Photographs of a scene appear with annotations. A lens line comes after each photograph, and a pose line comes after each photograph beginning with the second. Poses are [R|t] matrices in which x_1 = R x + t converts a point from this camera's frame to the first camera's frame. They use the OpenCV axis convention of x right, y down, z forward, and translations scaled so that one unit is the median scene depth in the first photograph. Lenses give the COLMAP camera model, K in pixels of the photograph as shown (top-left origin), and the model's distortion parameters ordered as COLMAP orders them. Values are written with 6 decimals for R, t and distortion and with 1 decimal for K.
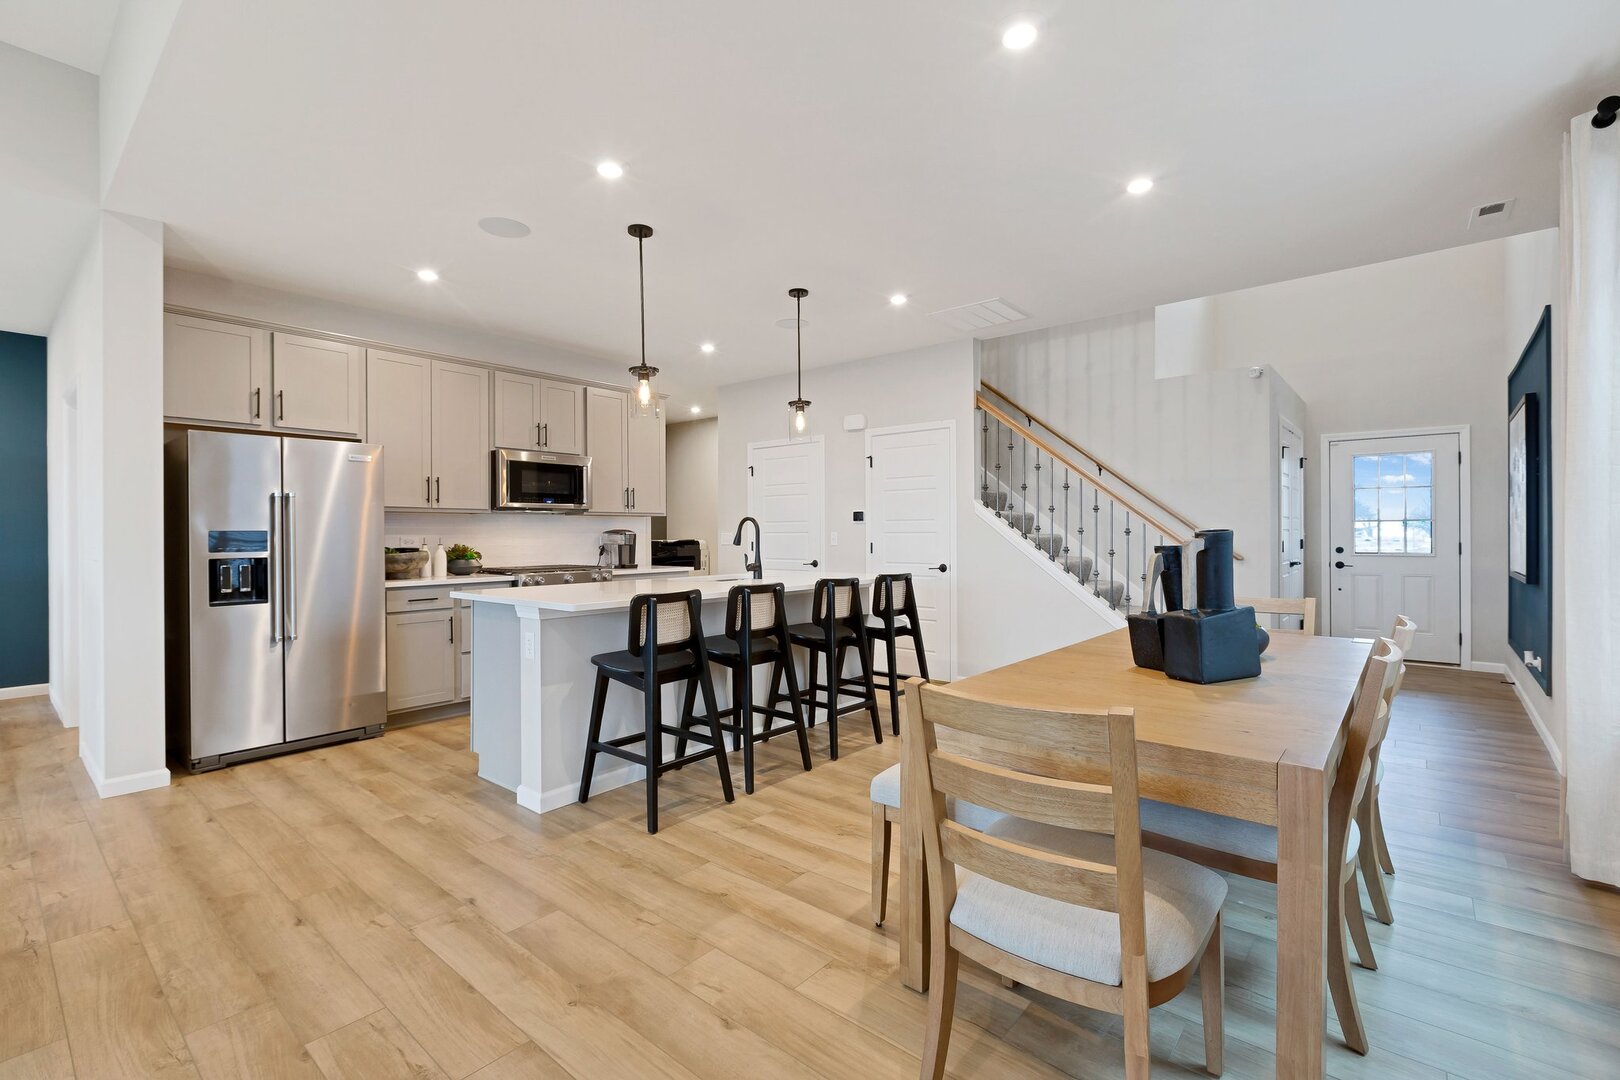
lens RADIAL K [[717.3, 0, 812.9], [0, 717.3, 544.5], [0, 0, 1]] dist [0.001960, 0.000008]
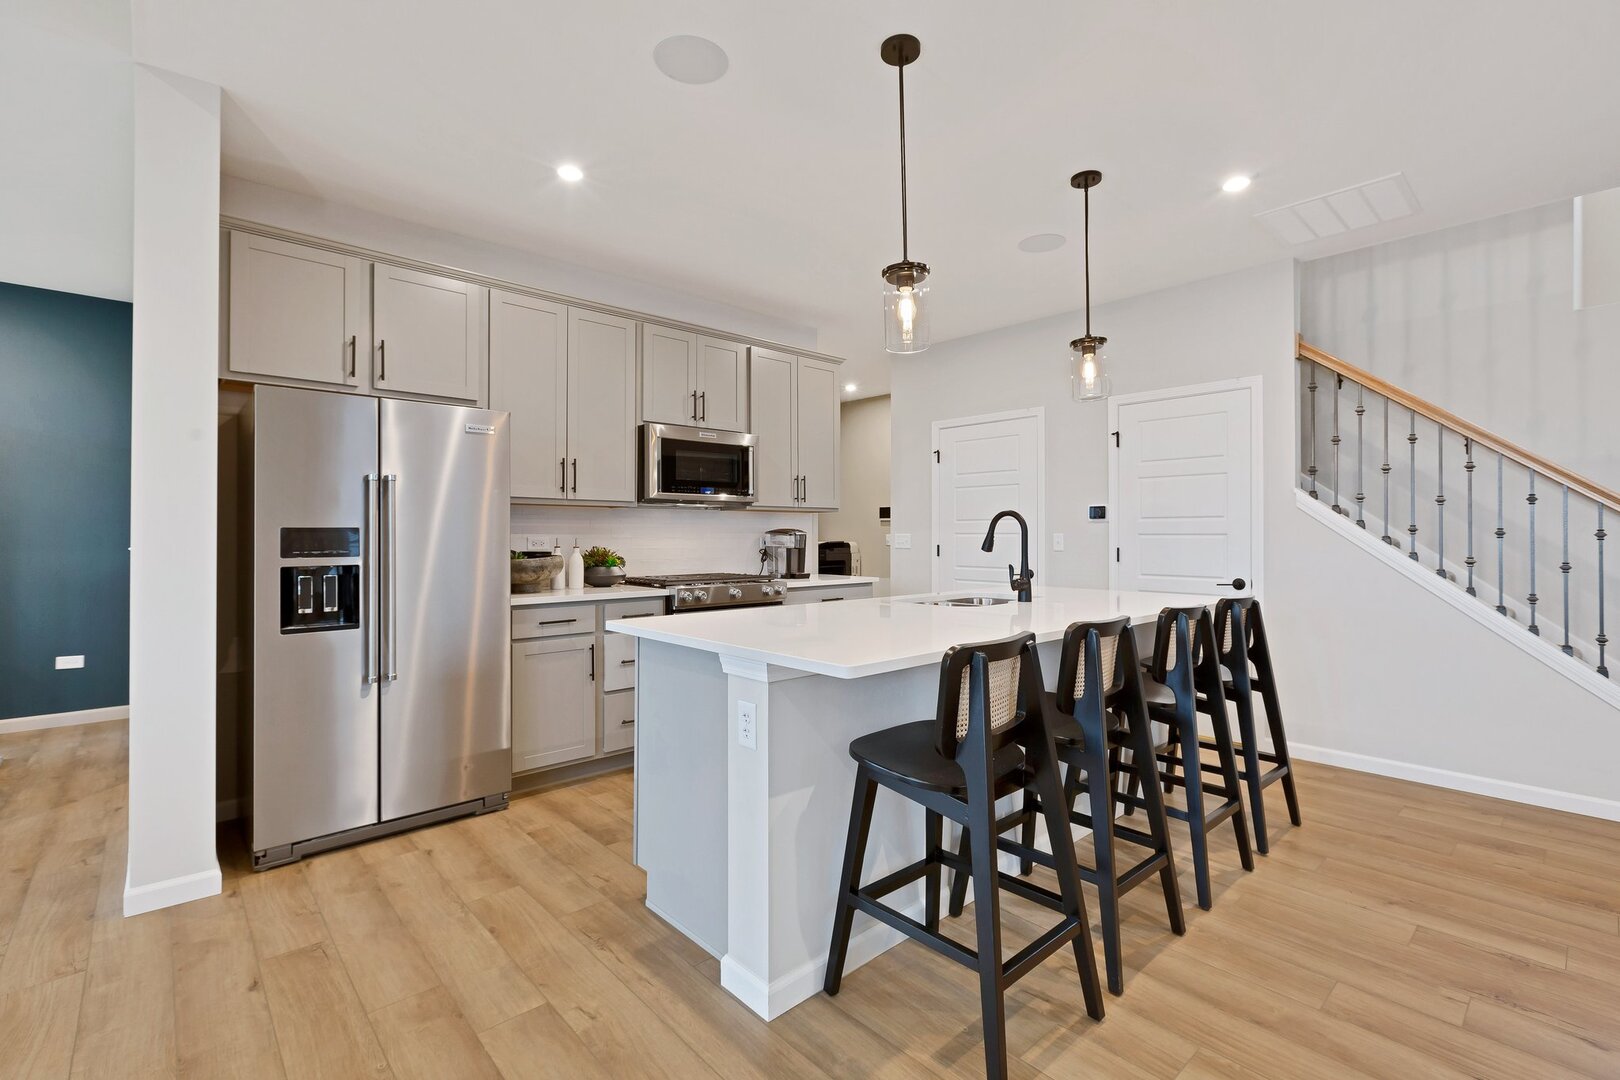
lens RADIAL K [[717.3, 0, 812.9], [0, 717.3, 544.5], [0, 0, 1]] dist [0.001960, 0.000008]
pose [[0.991772, 0.006761, -0.127836, -0.192142], [-0.006939, 0.999975, -0.000952, -0.004184], [0.127826, 0.001832, 0.991795, 0.305598]]
